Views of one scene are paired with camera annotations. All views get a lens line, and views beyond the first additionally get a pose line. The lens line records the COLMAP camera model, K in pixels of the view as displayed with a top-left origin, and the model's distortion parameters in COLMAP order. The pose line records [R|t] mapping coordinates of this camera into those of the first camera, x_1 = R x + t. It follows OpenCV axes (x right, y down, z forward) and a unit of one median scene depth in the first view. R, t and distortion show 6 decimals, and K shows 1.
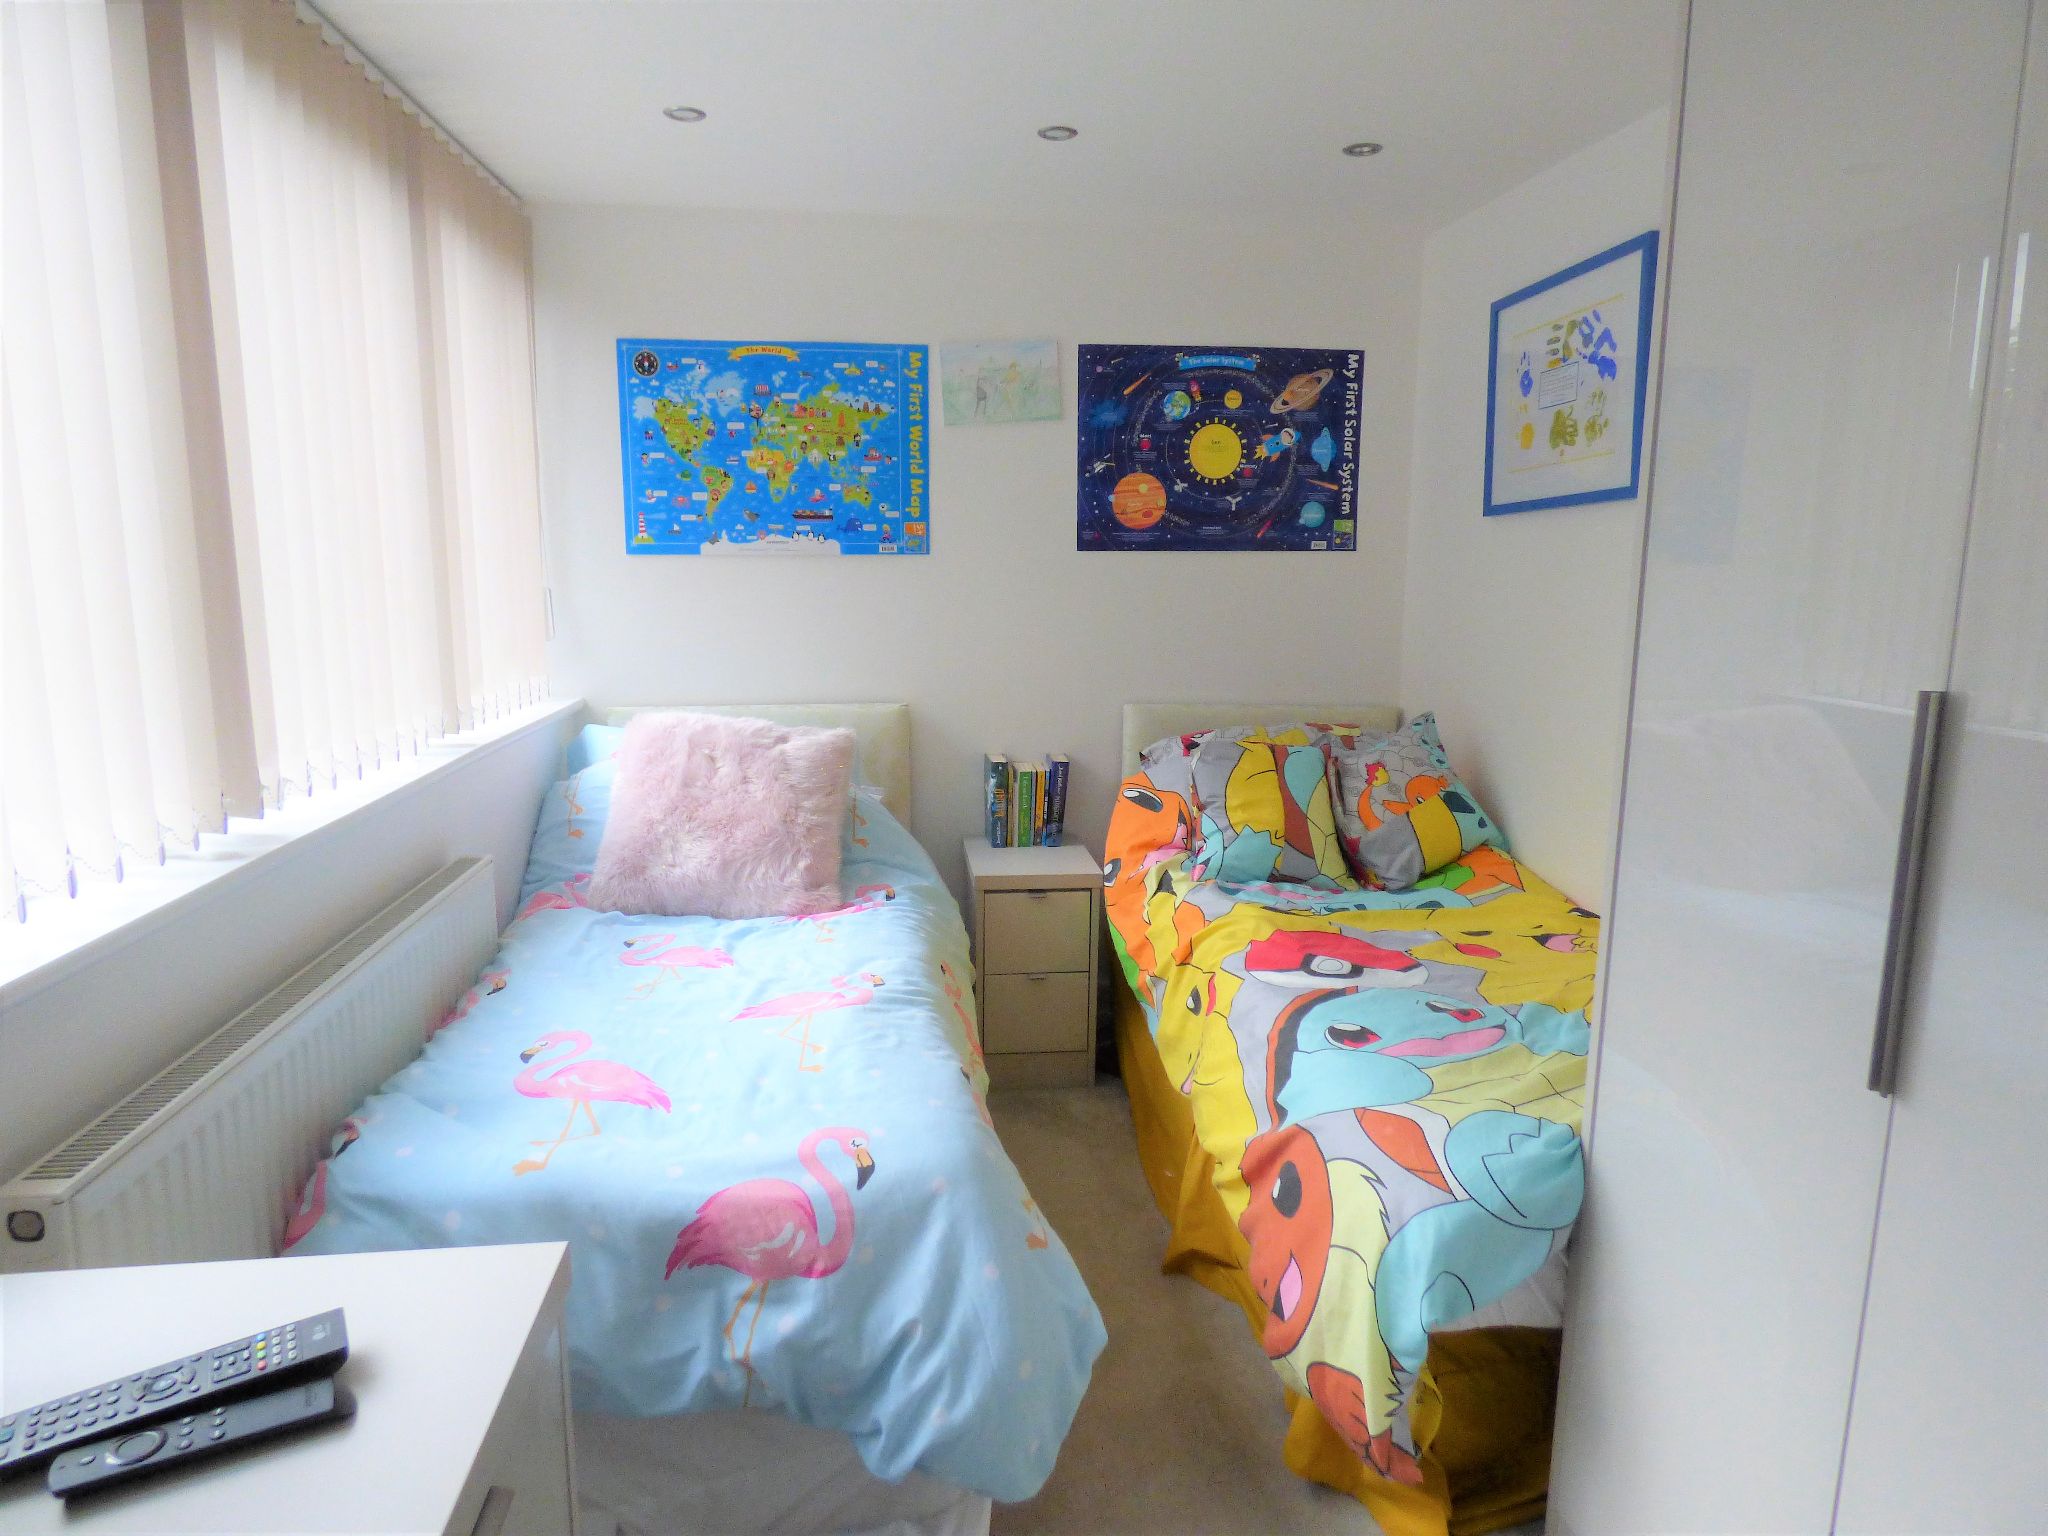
lens RADIAL K [[1219.9, 0, 1027.7], [0, 1219.9, 749.8], [0, 0, 1]] dist [-0.019242, 0.000329]
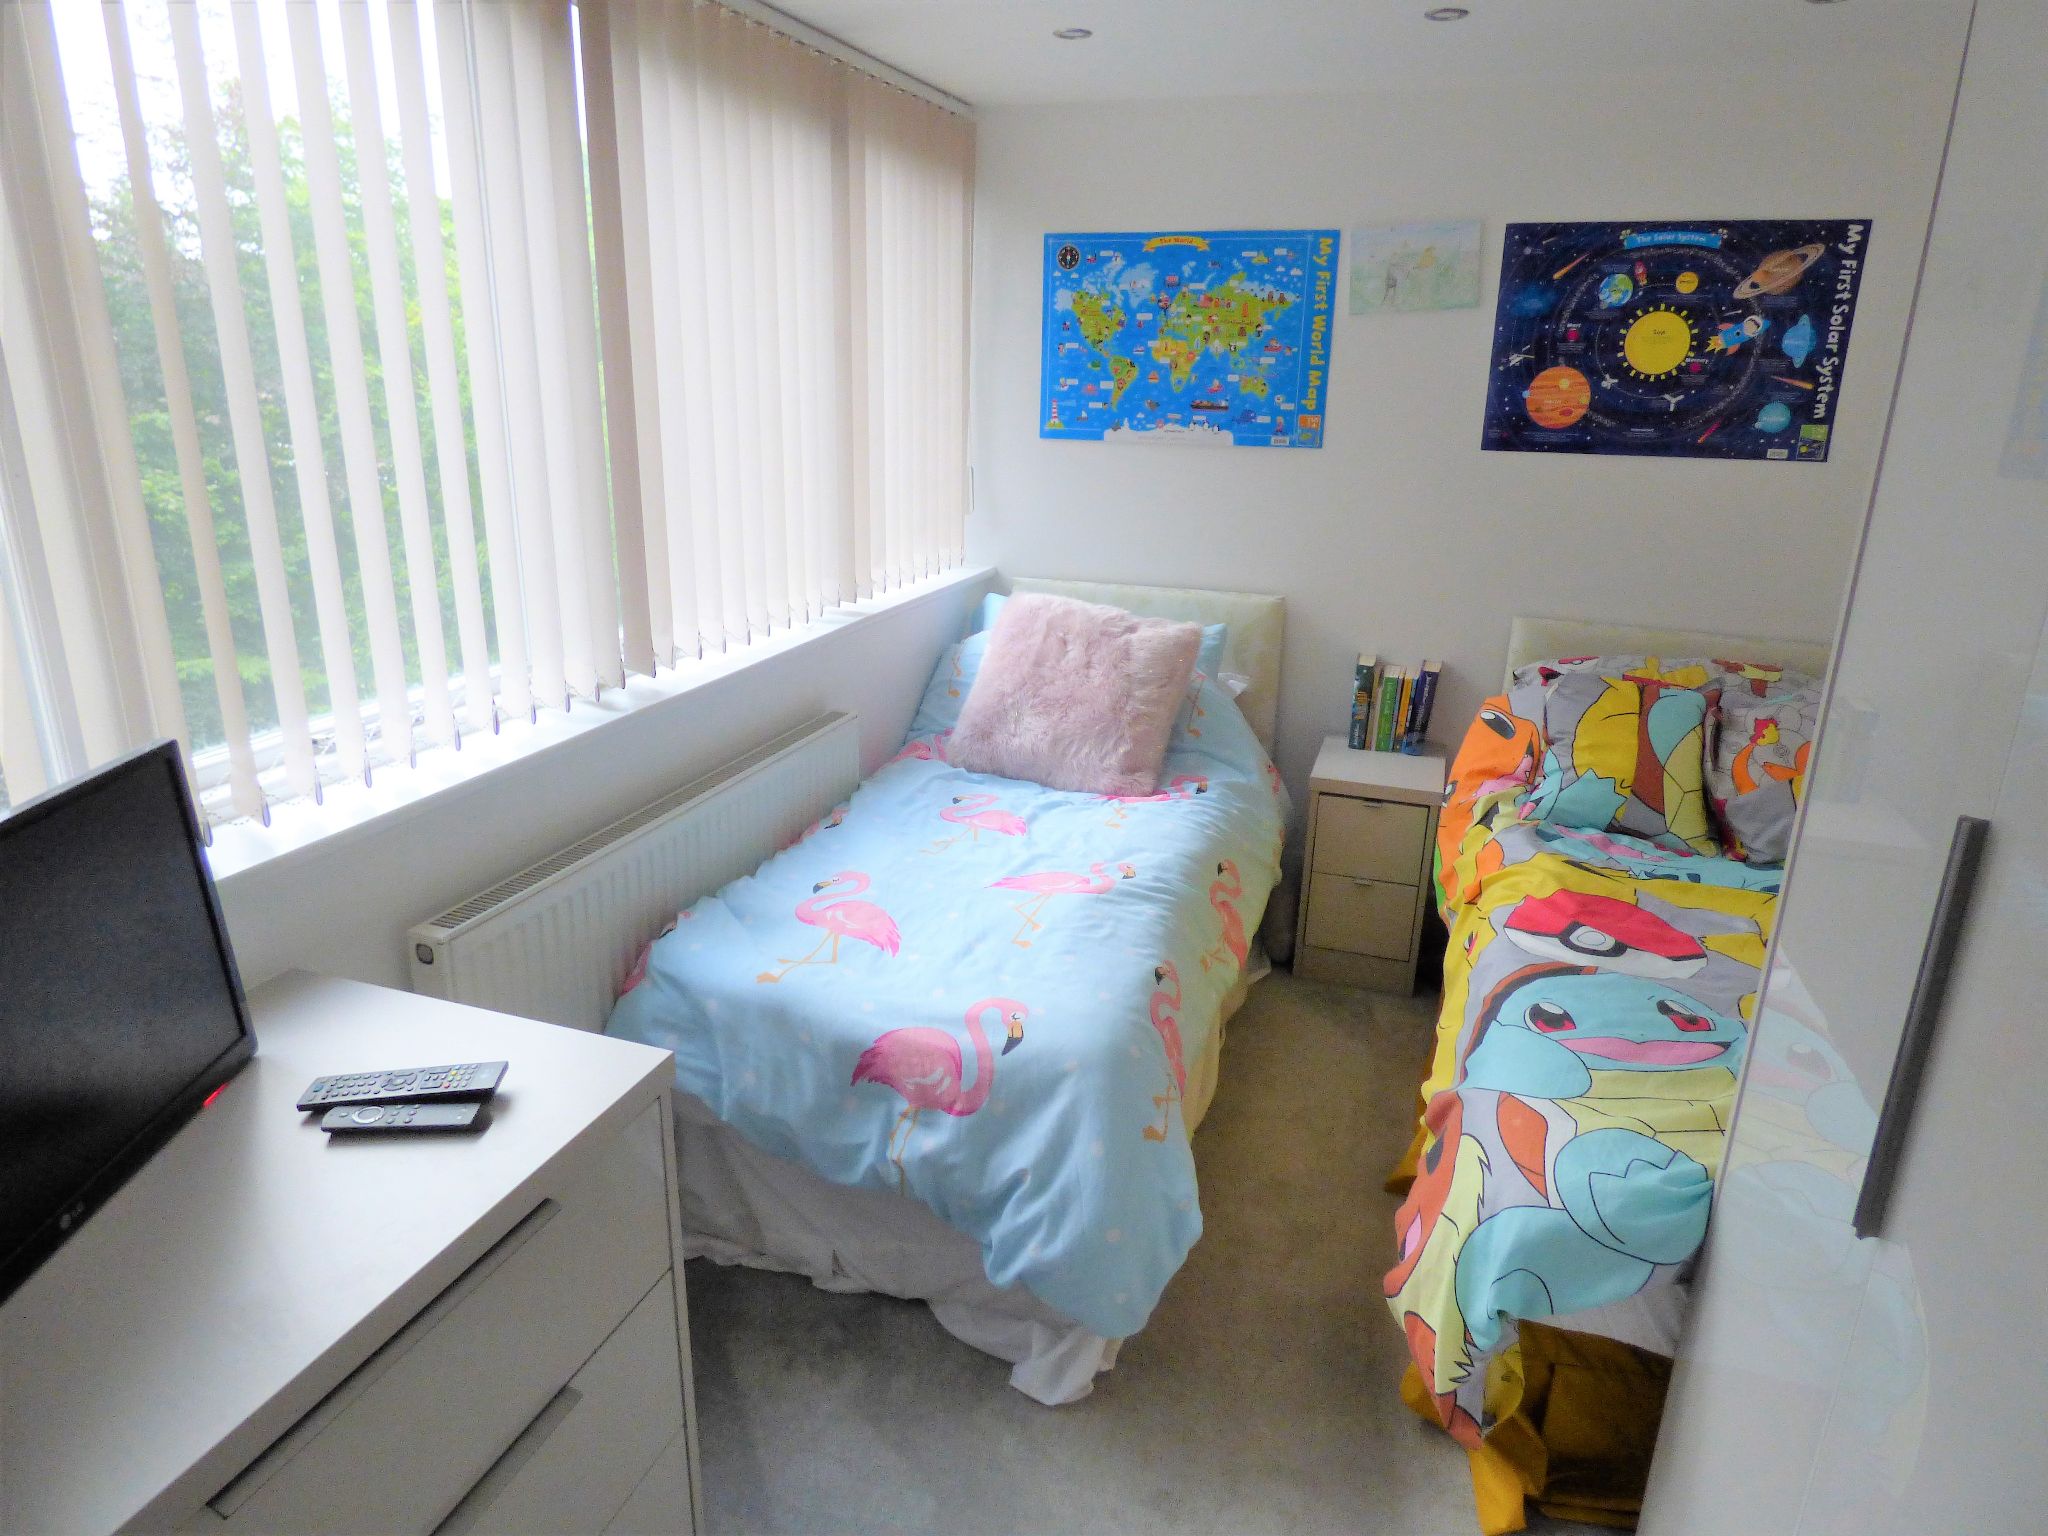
lens RADIAL K [[1213.9, 0, 1030.6], [0, 1213.9, 748.2], [0, 0, 1]] dist [-0.029545, 0.002865]
pose [[0.904014, 0.136906, -0.404988, 0.162292], [-0.081931, 0.985258, 0.150181, -0.056994], [0.419578, -0.102585, 0.901904, -0.013770]]
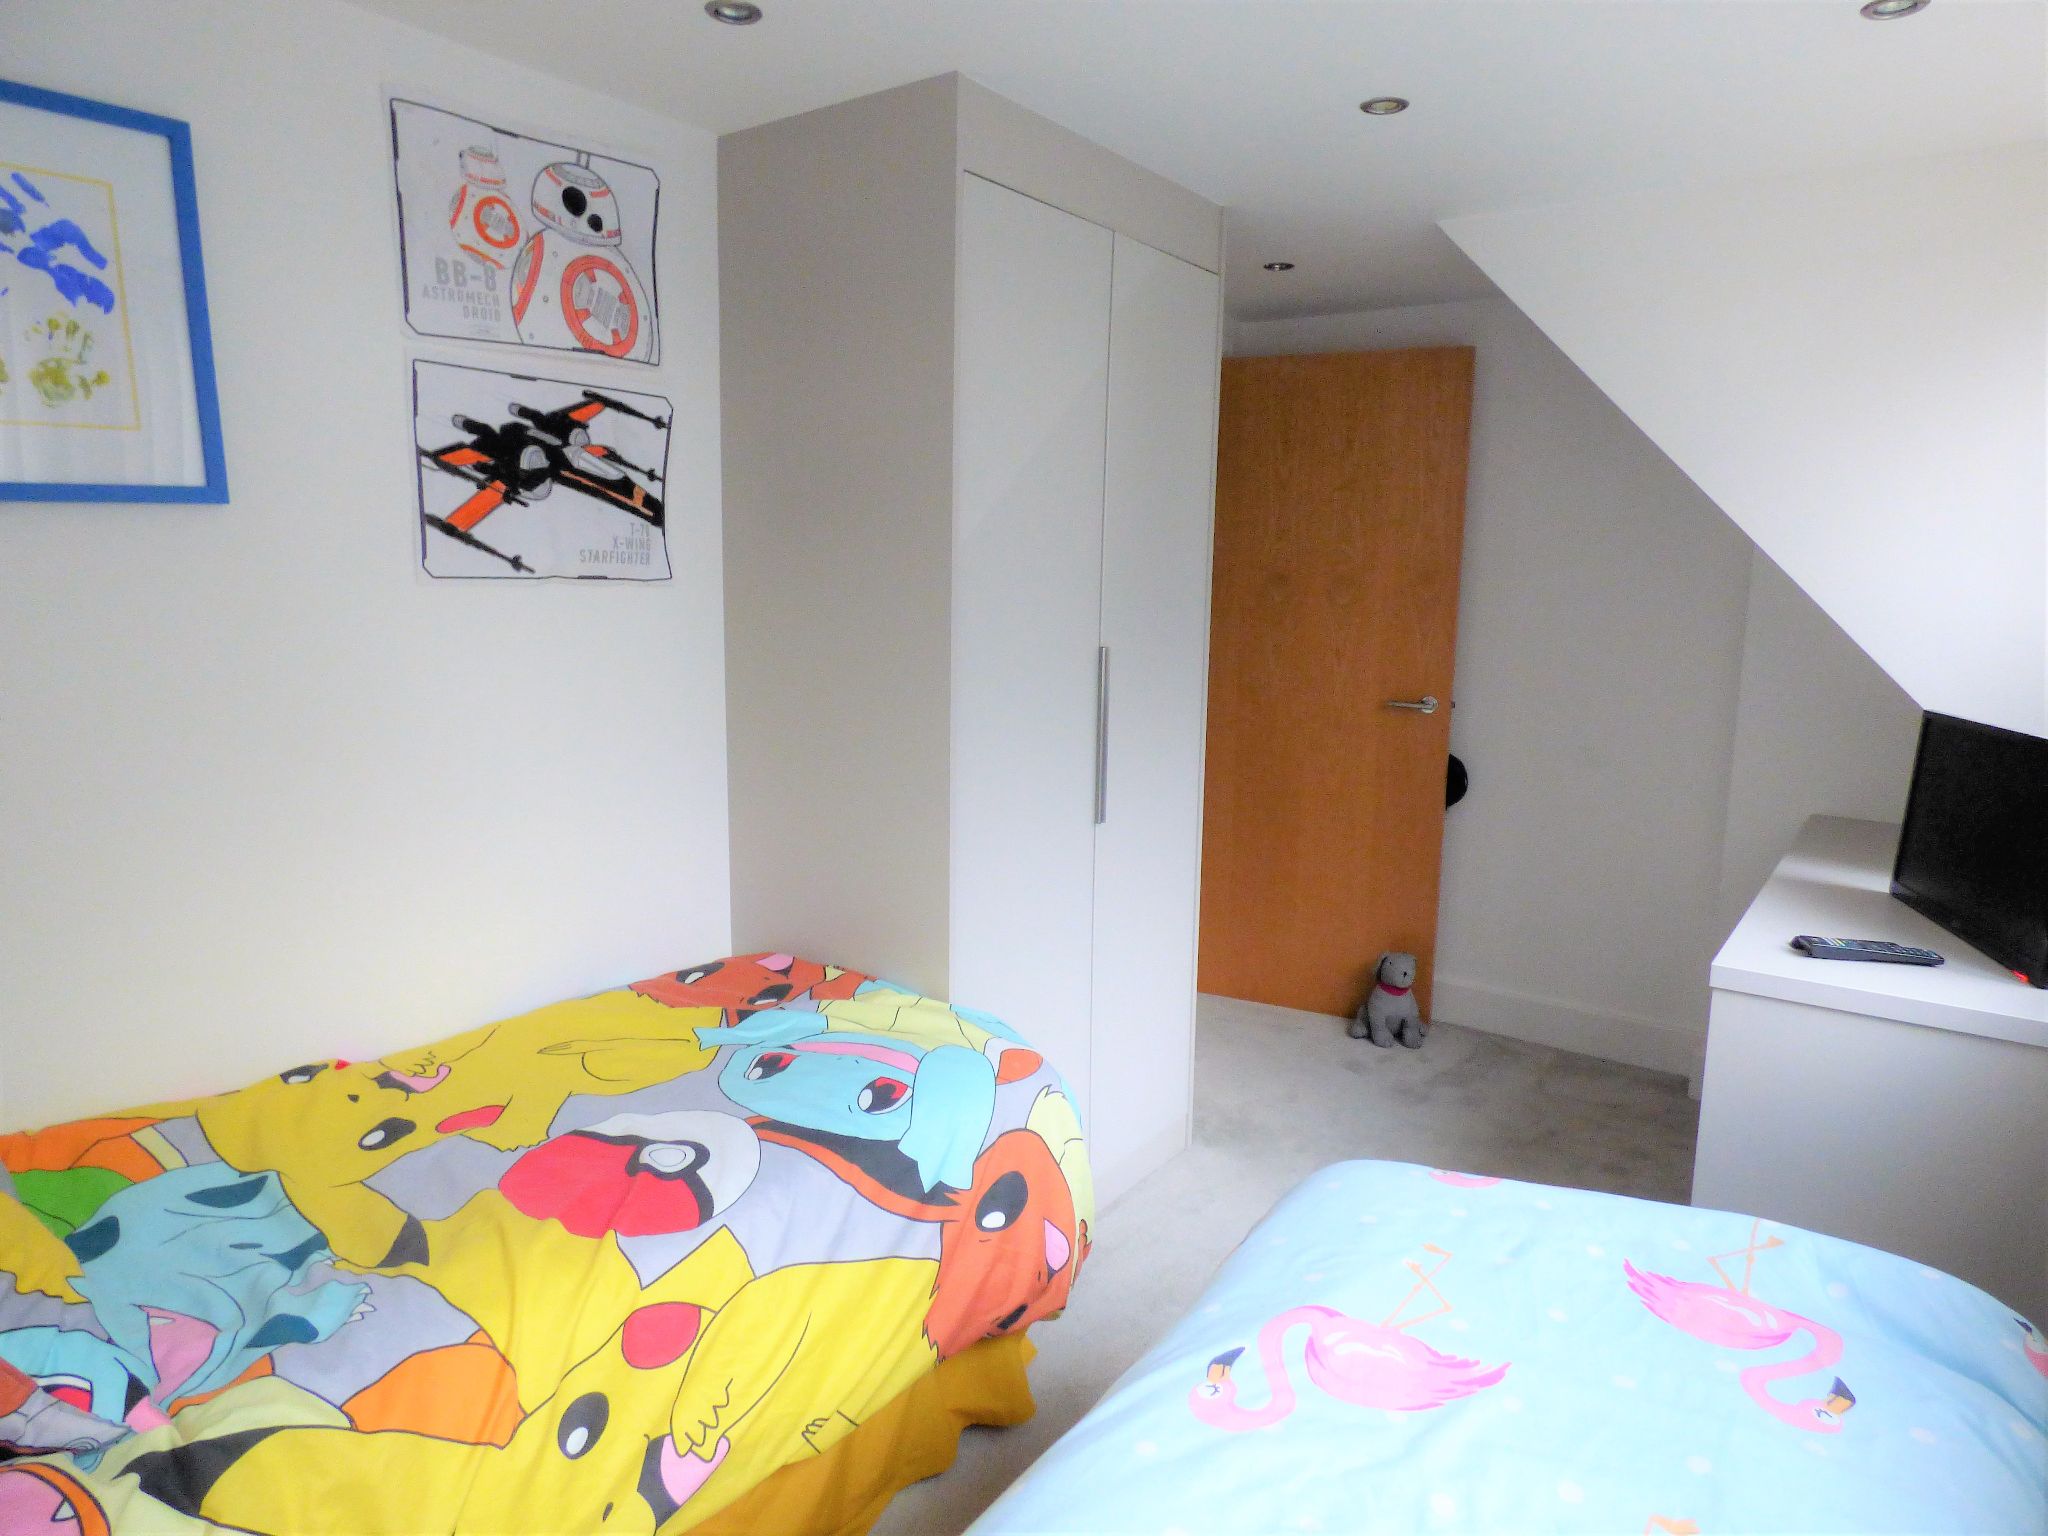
lens RADIAL K [[1312.3, 0, 1024.0], [0, 1312.3, 768.0], [0, 0, 1]] dist [-0.002336, -0.000441]
pose [[-0.728578, -0.125259, 0.673412, -0.312255], [0.088633, 0.957631, 0.274019, -0.185407], [-0.679204, 0.259331, -0.686607, 1.013819]]
